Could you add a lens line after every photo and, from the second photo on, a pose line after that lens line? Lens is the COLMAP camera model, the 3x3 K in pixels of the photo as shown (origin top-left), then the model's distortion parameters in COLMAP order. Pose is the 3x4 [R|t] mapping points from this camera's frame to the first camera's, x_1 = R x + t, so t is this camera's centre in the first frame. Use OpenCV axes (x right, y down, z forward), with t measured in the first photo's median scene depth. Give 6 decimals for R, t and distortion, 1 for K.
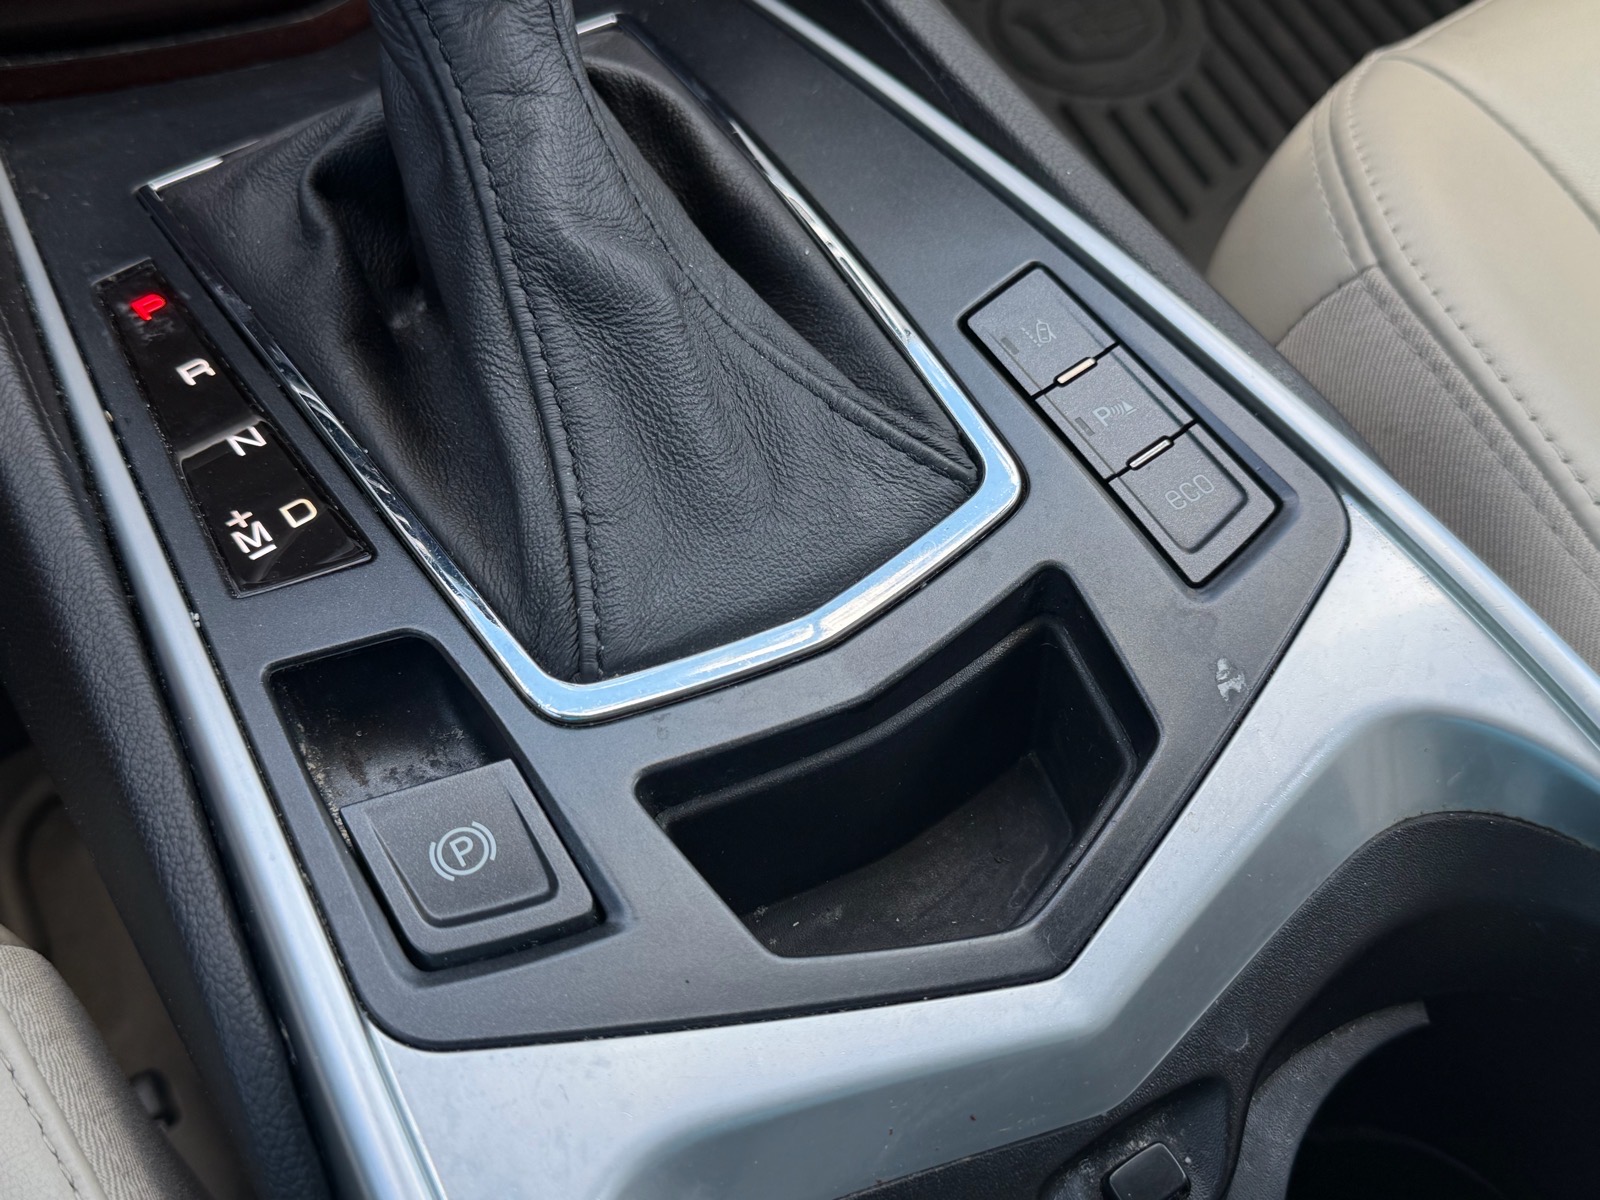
lens RADIAL K [[1791.8, 0, 794.5], [0, 1791.8, 608.9], [0, 0, 1]] dist [0.063486, 0.000000]
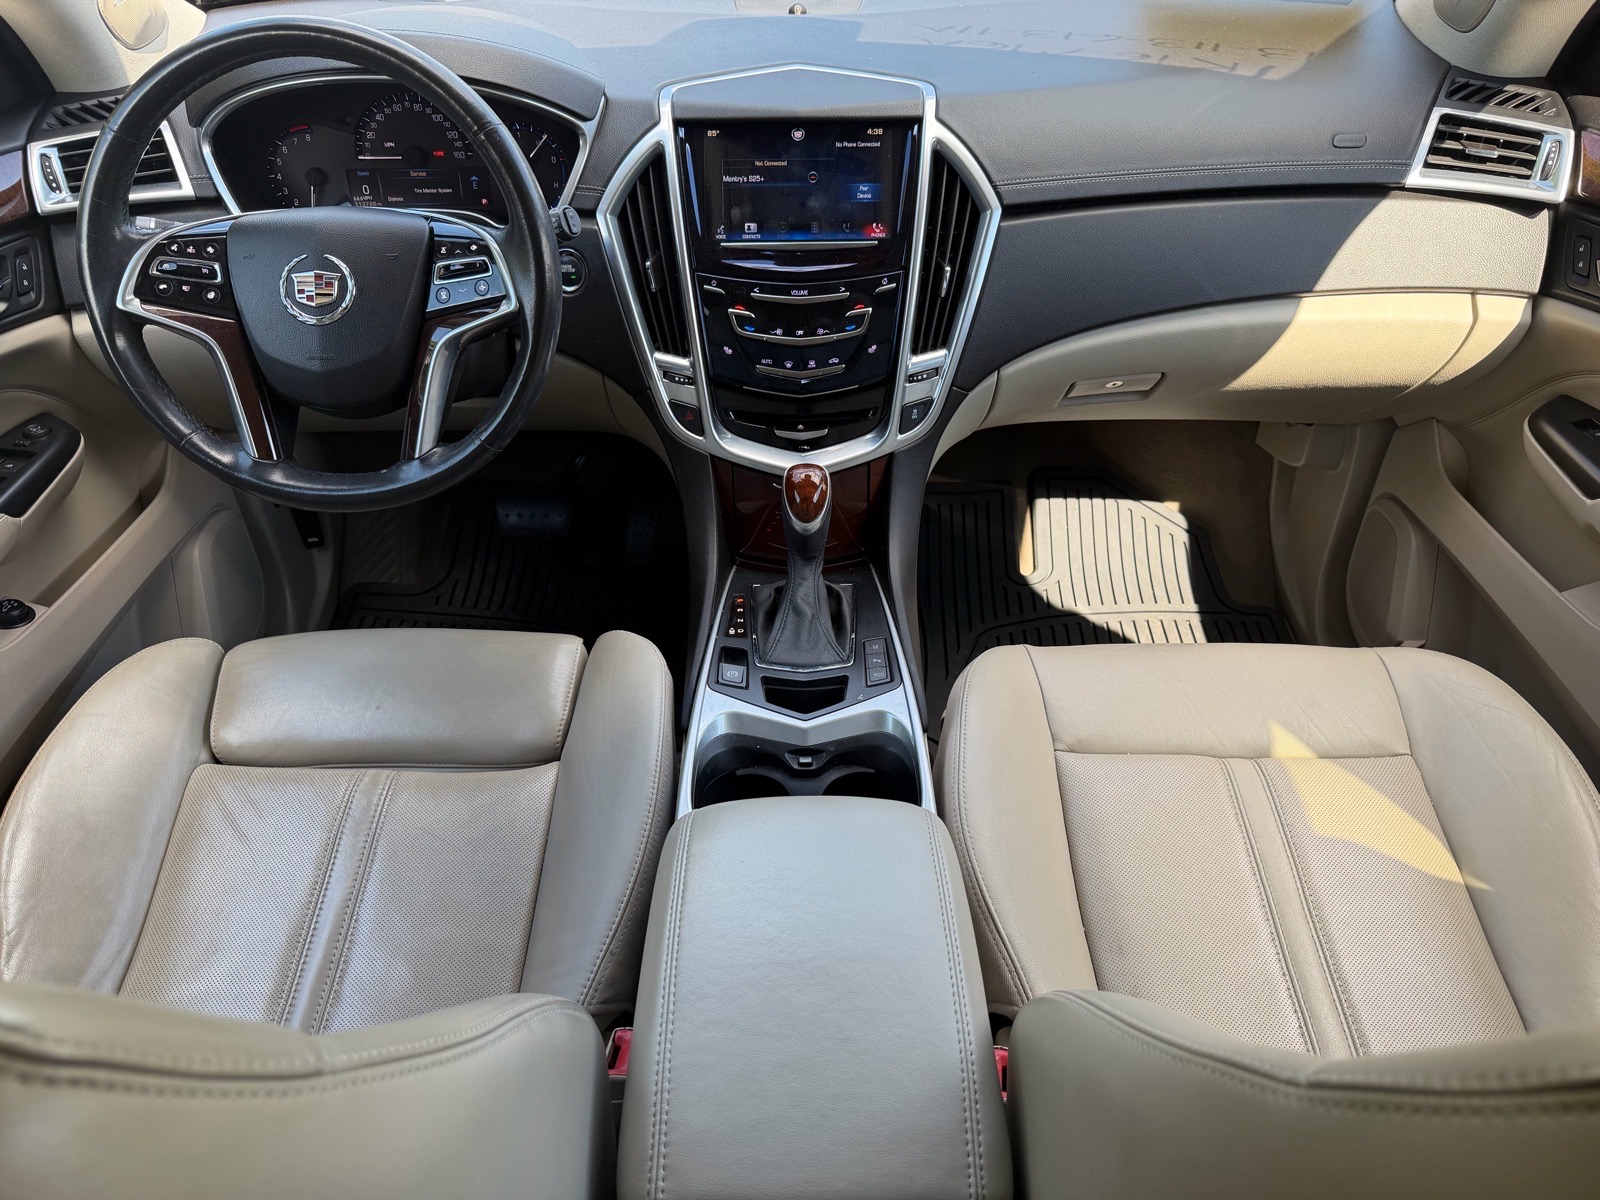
lens RADIAL K [[1121.0, 0, 812.4], [0, 1121.0, 635.9], [0, 0, 1]] dist [0.032600, -0.045833]
pose [[0.860355, 0.291238, -0.418295, 1.444438], [-0.414634, 0.877199, -0.242075, 0.741814], [0.296426, 0.381710, 0.875459, -2.099729]]
